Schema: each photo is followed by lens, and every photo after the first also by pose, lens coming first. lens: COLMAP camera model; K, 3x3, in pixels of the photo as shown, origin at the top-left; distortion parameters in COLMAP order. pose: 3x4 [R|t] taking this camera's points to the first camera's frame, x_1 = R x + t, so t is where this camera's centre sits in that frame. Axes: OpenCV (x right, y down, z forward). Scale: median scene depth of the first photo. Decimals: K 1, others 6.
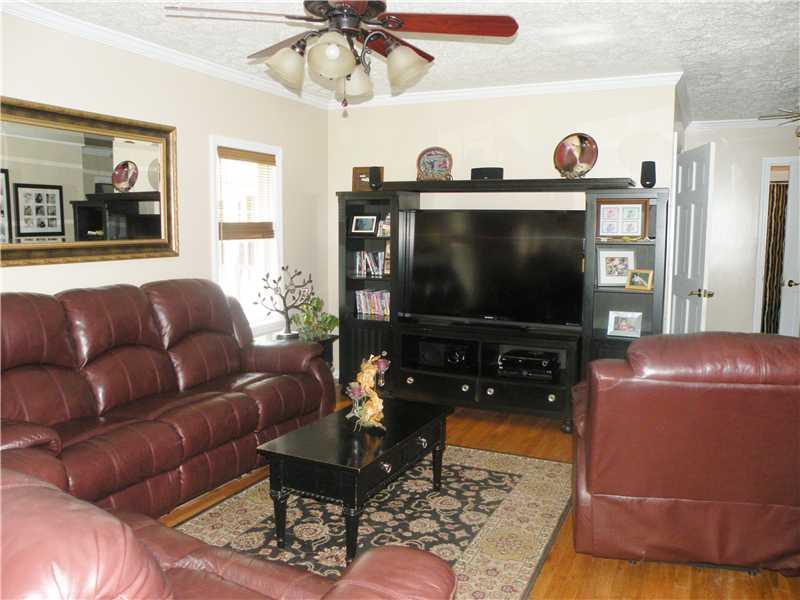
lens RADIAL K [[649.6, 0, 400.8], [0, 649.6, 304.2], [0, 0, 1]] dist [-0.158777, 0.150717]
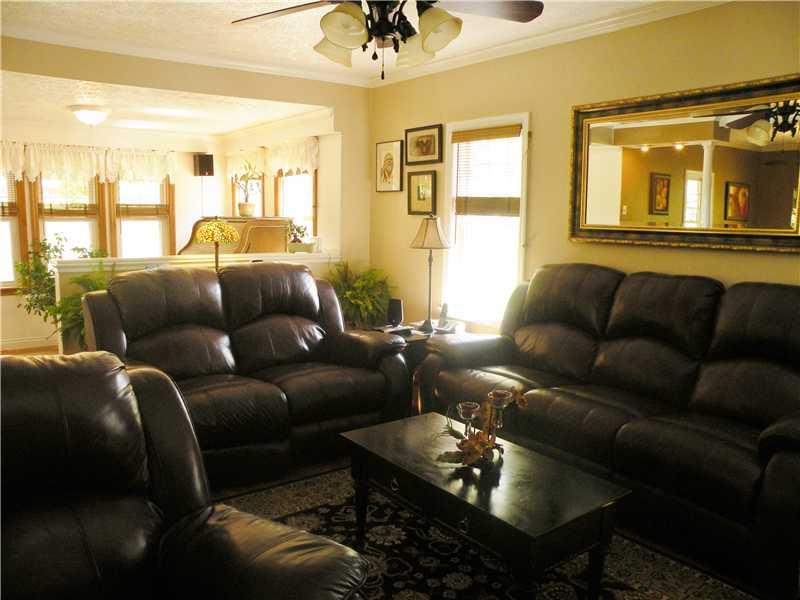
lens RADIAL K [[649.6, 0, 400.8], [0, 649.6, 304.2], [0, 0, 1]] dist [-0.158777, 0.150717]
pose [[-0.449355, 0.118188, -0.885501, 0.672580], [-0.123040, 0.973576, 0.192381, -0.135953], [0.884839, 0.195400, -0.422940, 1.271332]]
